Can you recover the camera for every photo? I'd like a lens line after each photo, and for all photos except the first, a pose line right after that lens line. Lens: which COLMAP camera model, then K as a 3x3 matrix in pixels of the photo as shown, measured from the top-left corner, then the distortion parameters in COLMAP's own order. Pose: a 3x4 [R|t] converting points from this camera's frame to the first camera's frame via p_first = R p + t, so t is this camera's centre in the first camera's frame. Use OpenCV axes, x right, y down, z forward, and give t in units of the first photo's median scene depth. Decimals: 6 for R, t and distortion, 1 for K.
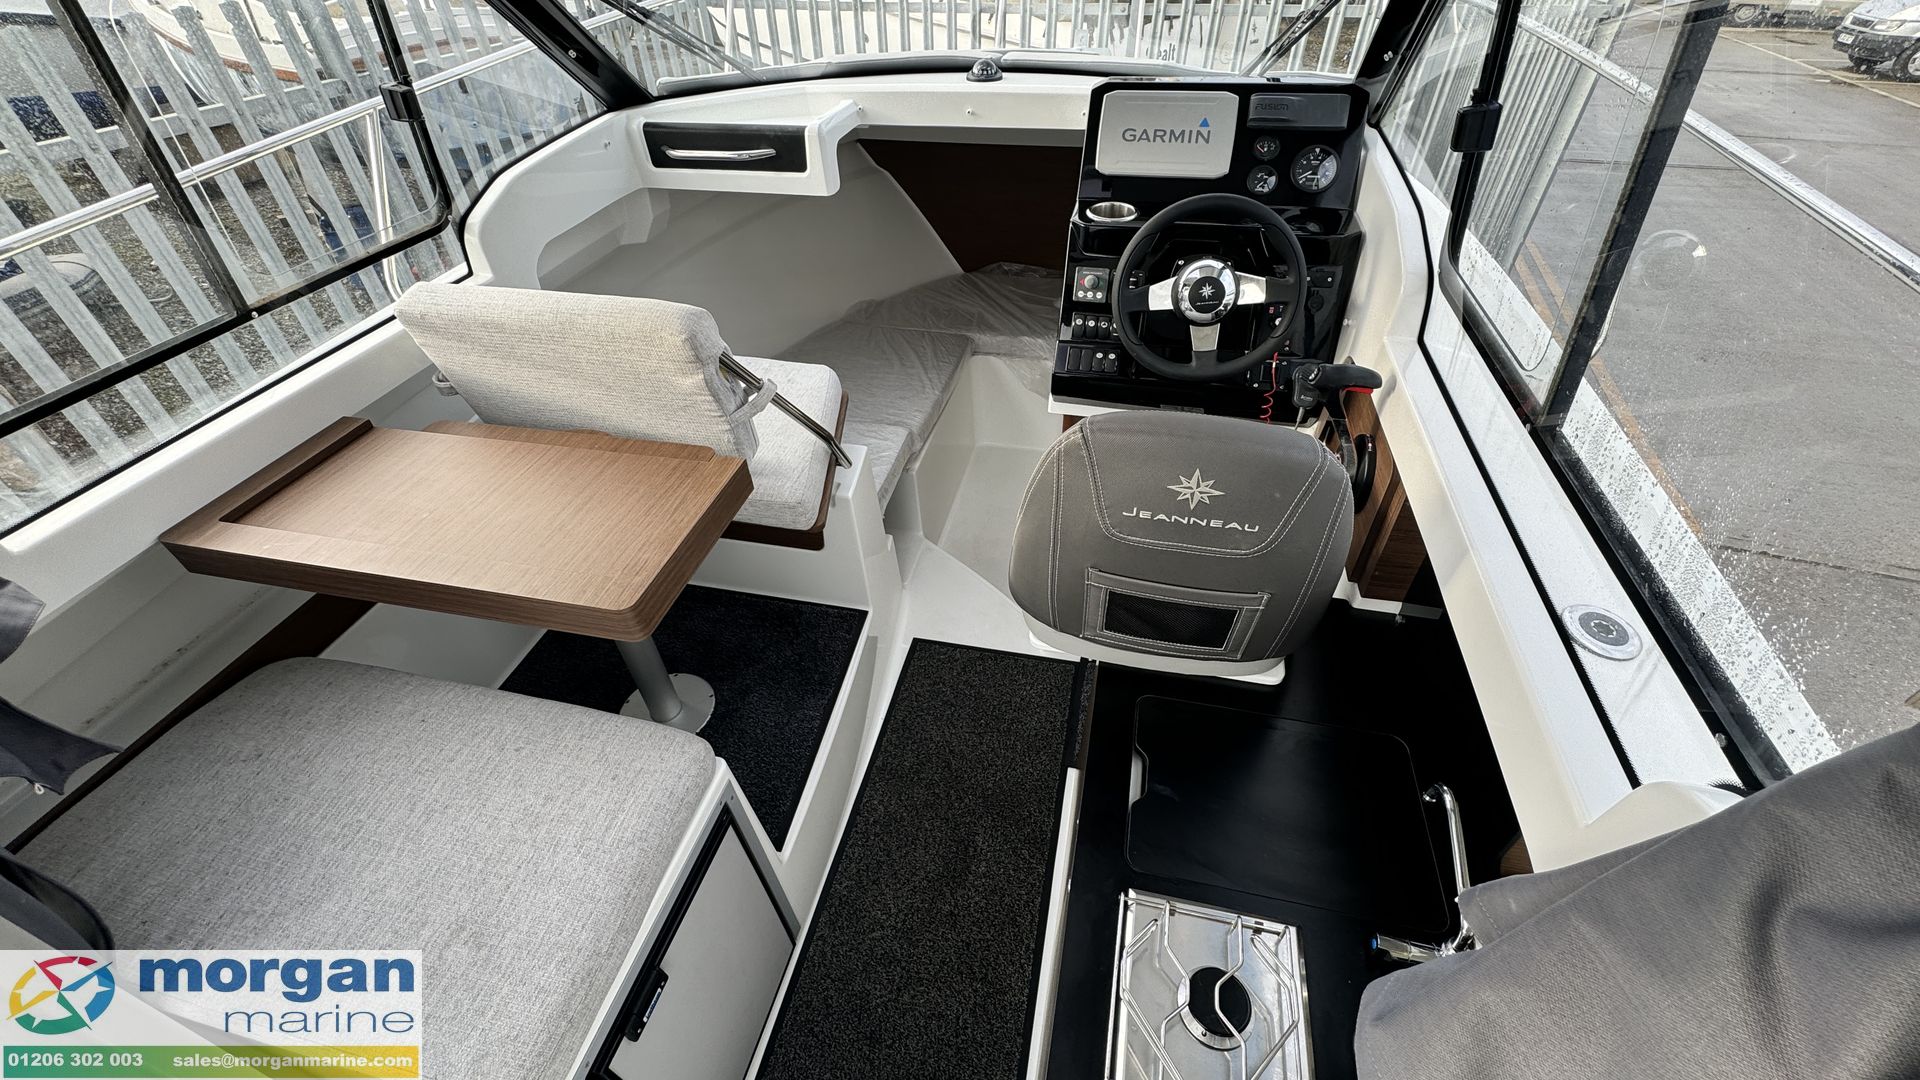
lens RADIAL K [[764.5, 0, 950.6], [0, 764.5, 548.7], [0, 0, 1]] dist [-0.004488, 0.000296]
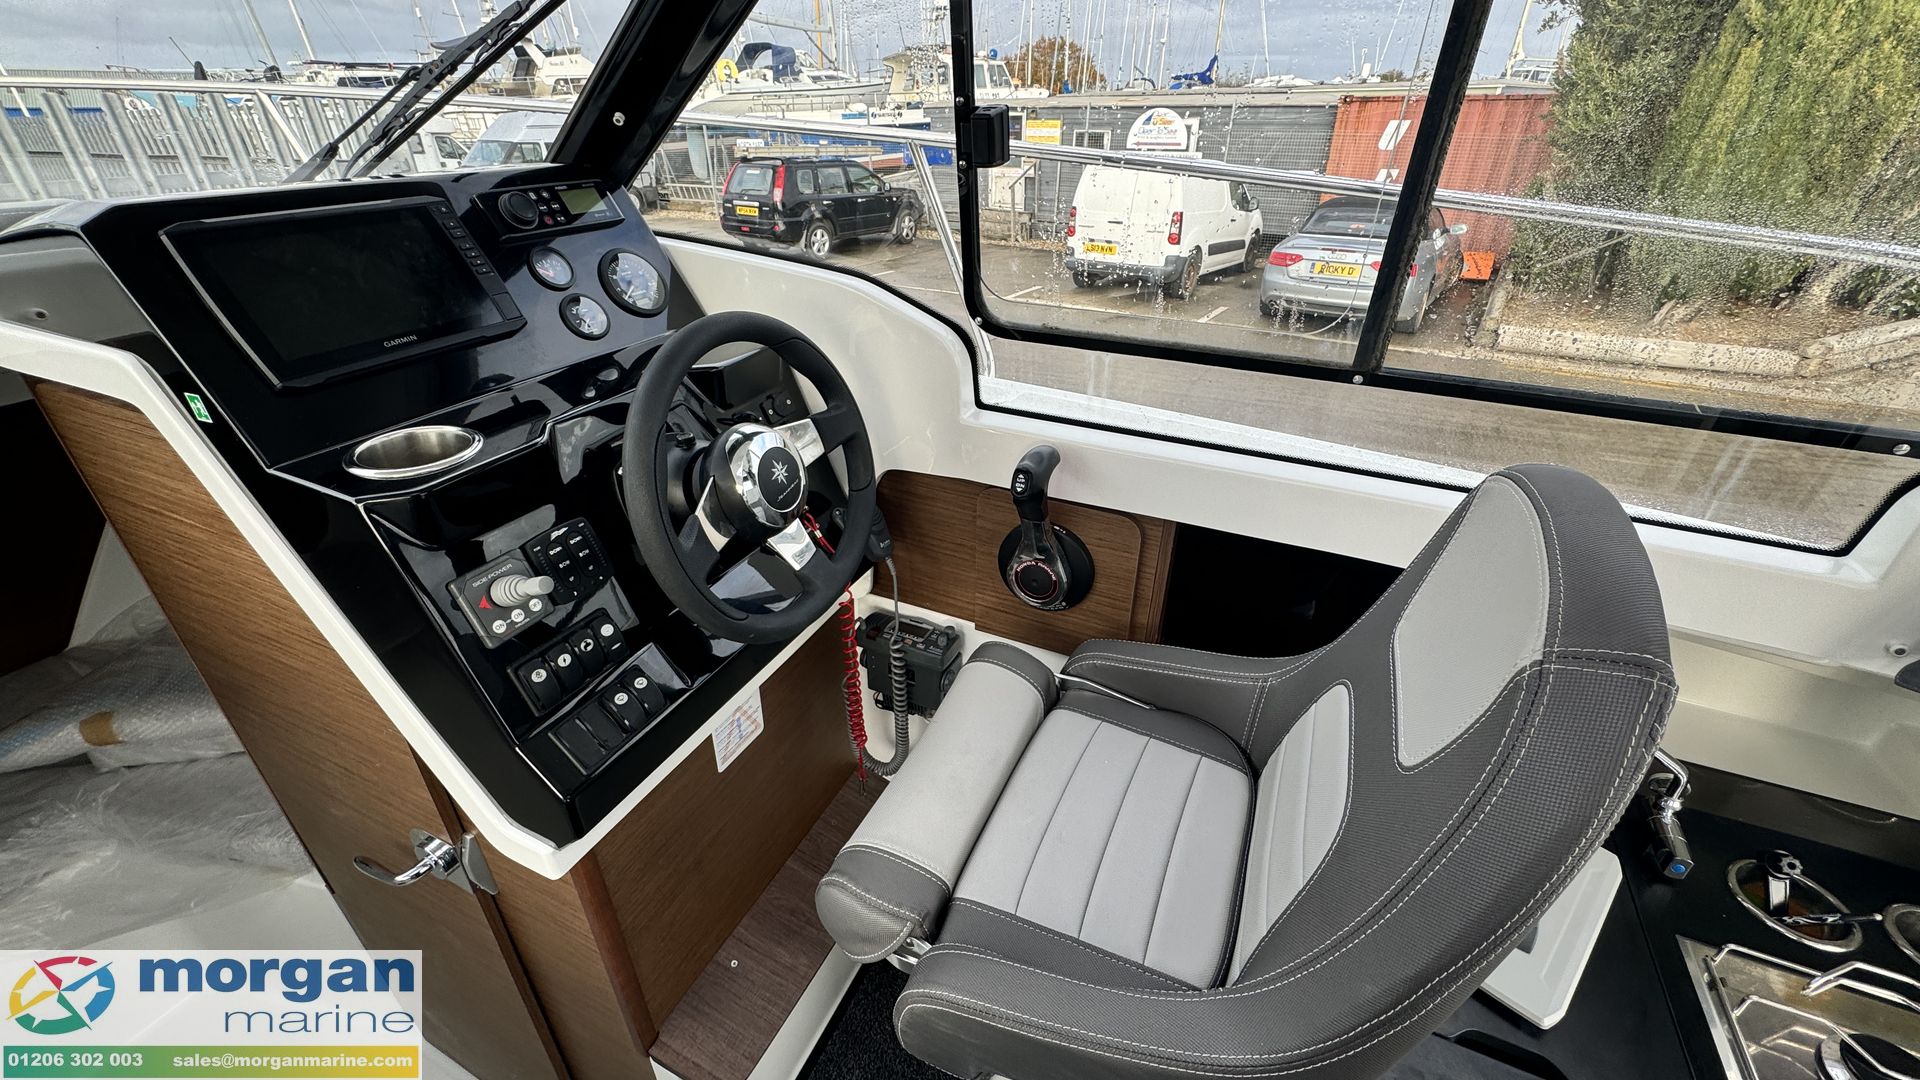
lens RADIAL K [[764.5, 0, 959.1], [0, 764.5, 538.7], [0, 0, 1]] dist [-0.004488, 0.000296]
pose [[0.196907, -0.463288, 0.864055, -0.097808], [0.635239, 0.731584, 0.247498, -0.246293], [-0.746792, 0.500148, 0.438353, 0.472809]]
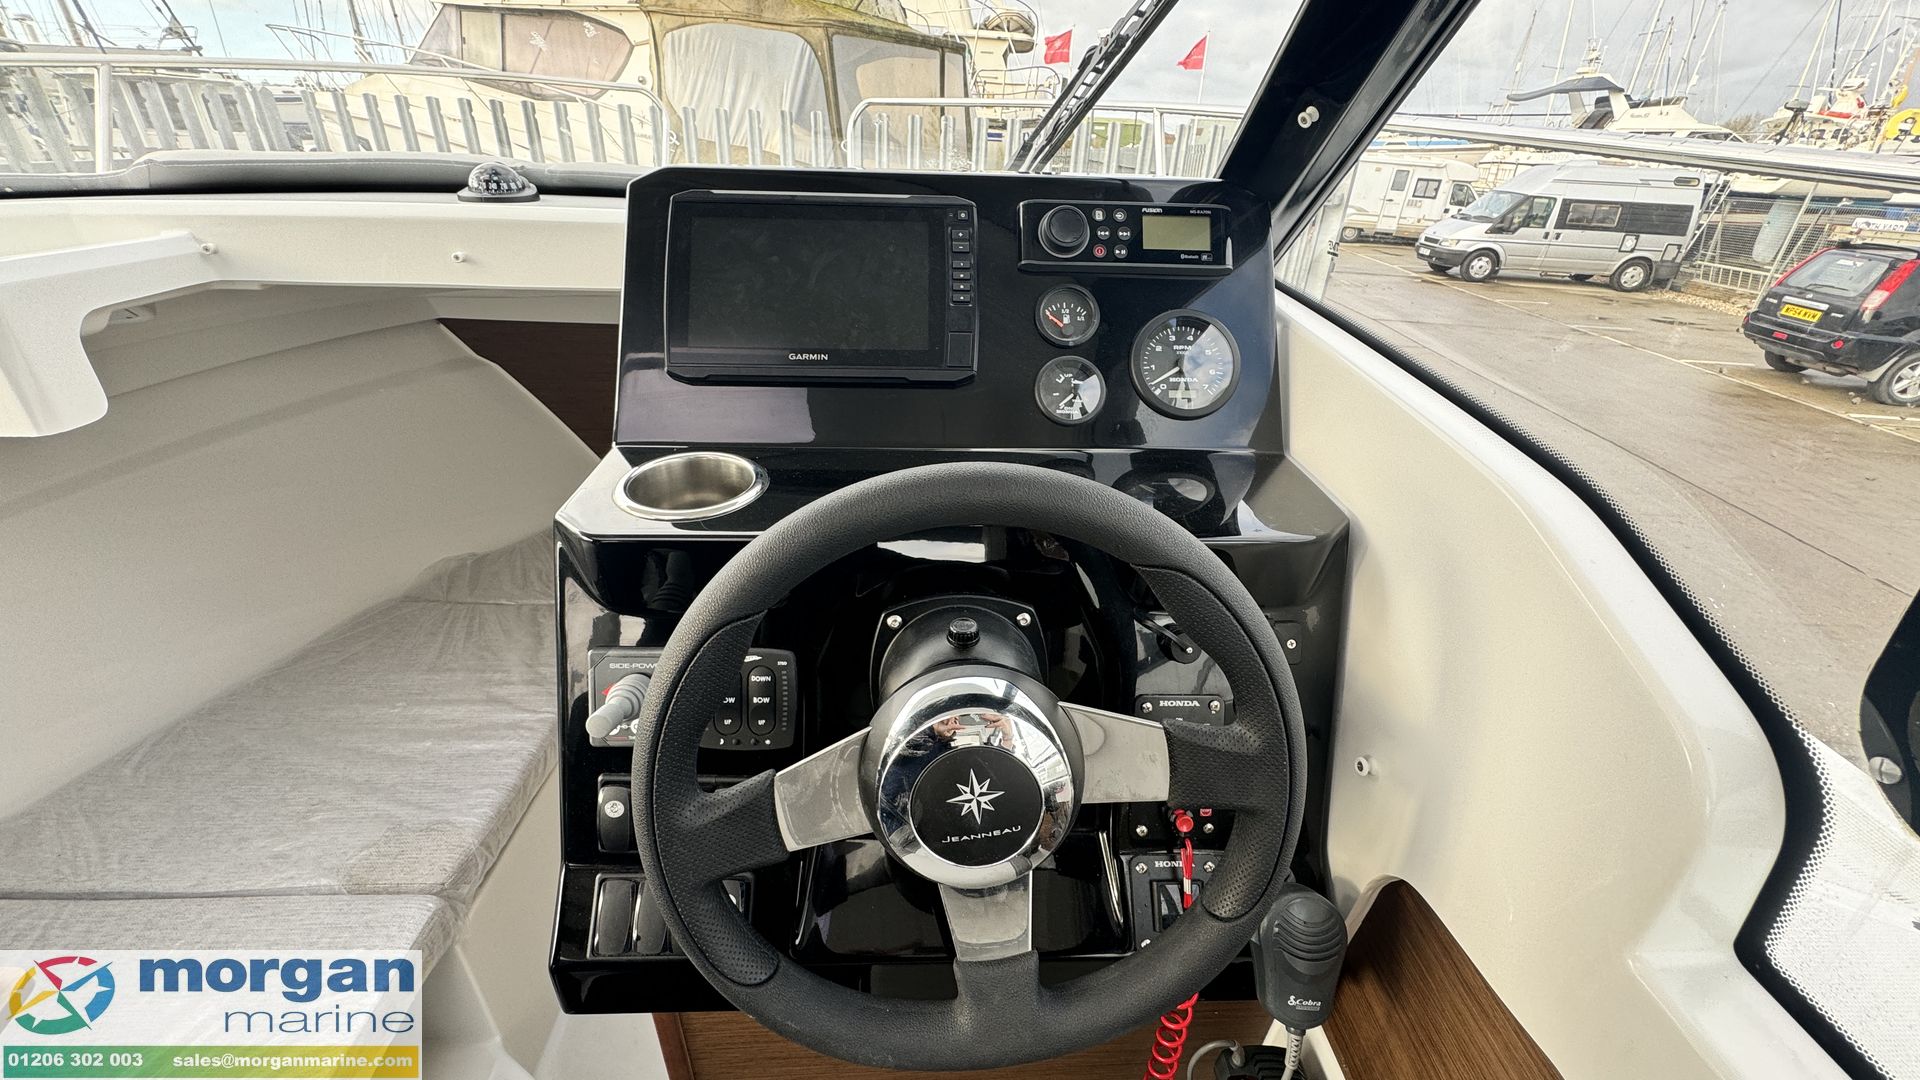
lens RADIAL K [[764.5, 0, 955.7], [0, 764.5, 537.3], [0, 0, 1]] dist [-0.004488, 0.000296]
pose [[0.959858, -0.077359, 0.269609, 0.182365], [0.135395, 0.969600, -0.203825, -0.256997], [-0.245645, 0.232147, 0.941152, 0.503934]]
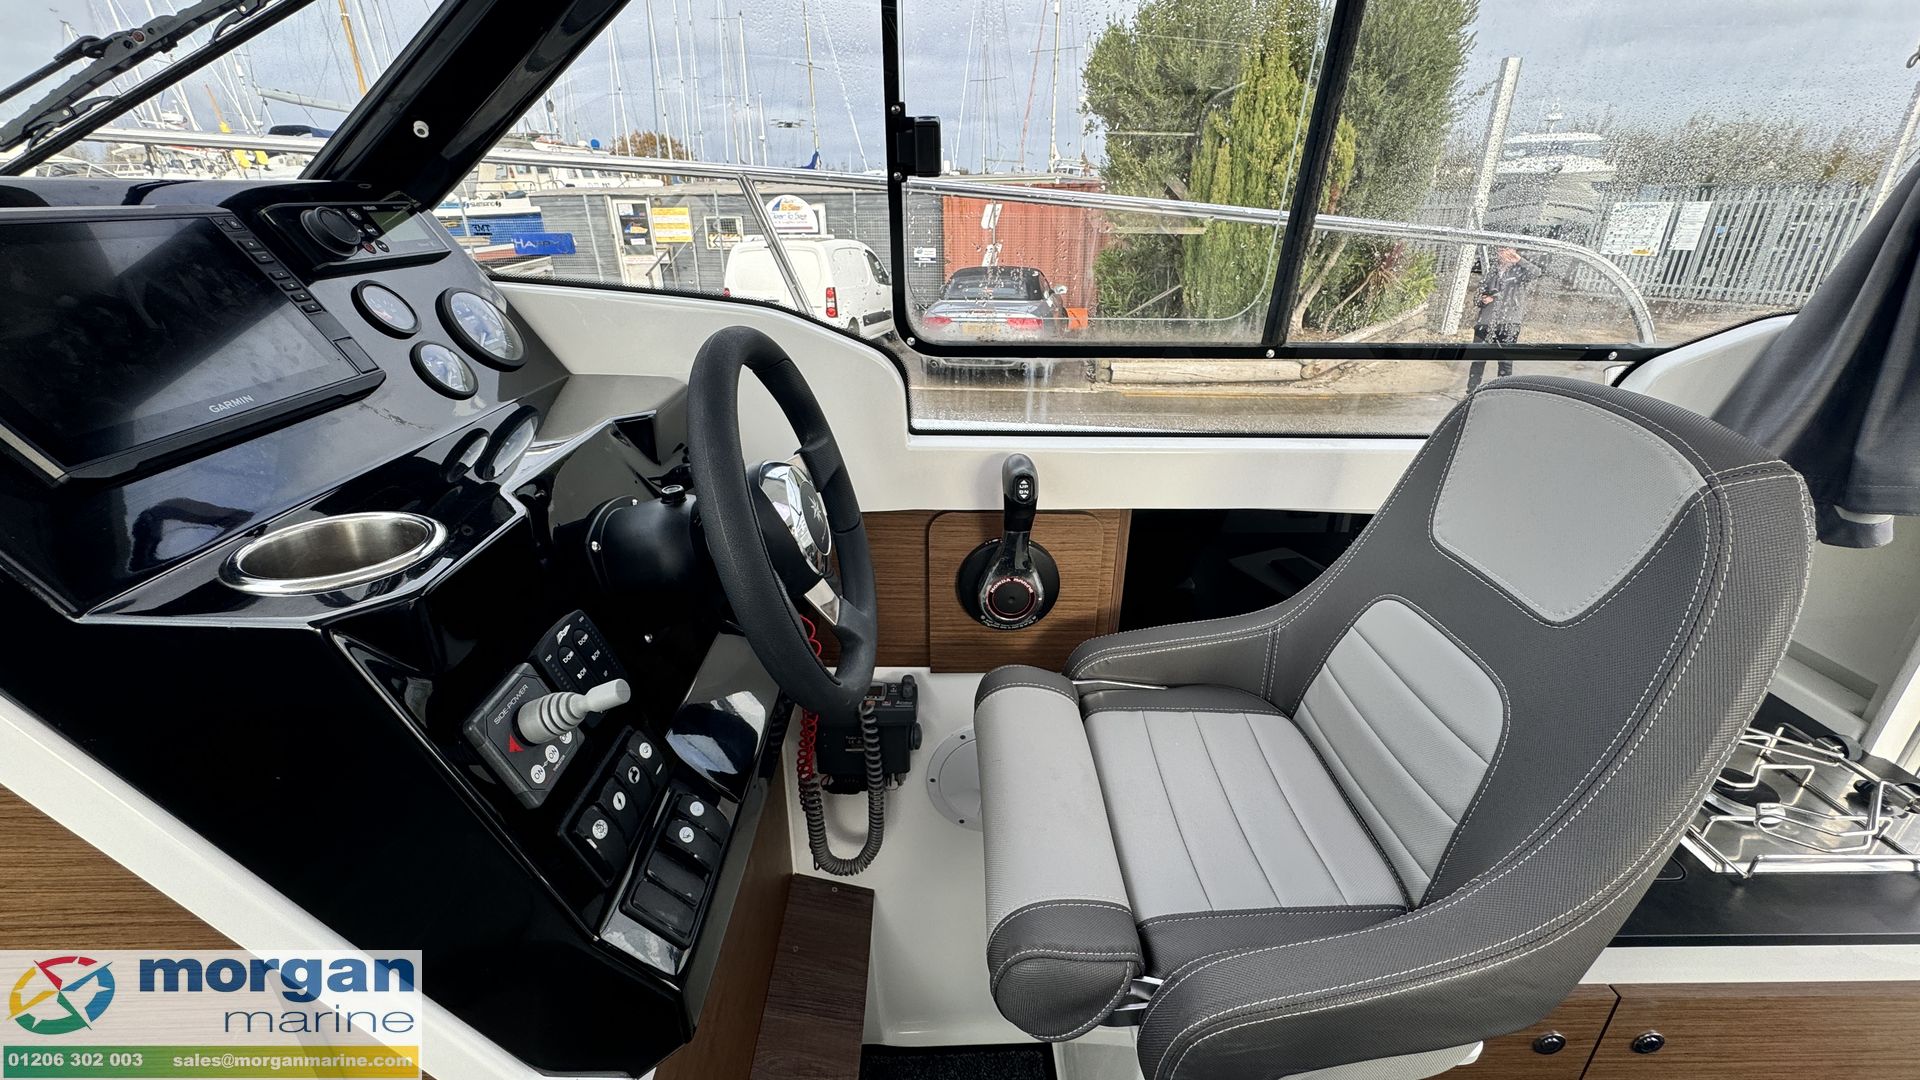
lens RADIAL K [[764.5, 0, 961.0], [0, 764.5, 539.8], [0, 0, 1]] dist [-0.004488, 0.000296]
pose [[-0.252566, -0.373786, 0.892466, -0.078539], [0.635155, 0.631770, 0.444348, -0.330003], [-0.729924, 0.679081, 0.077848, 0.630123]]
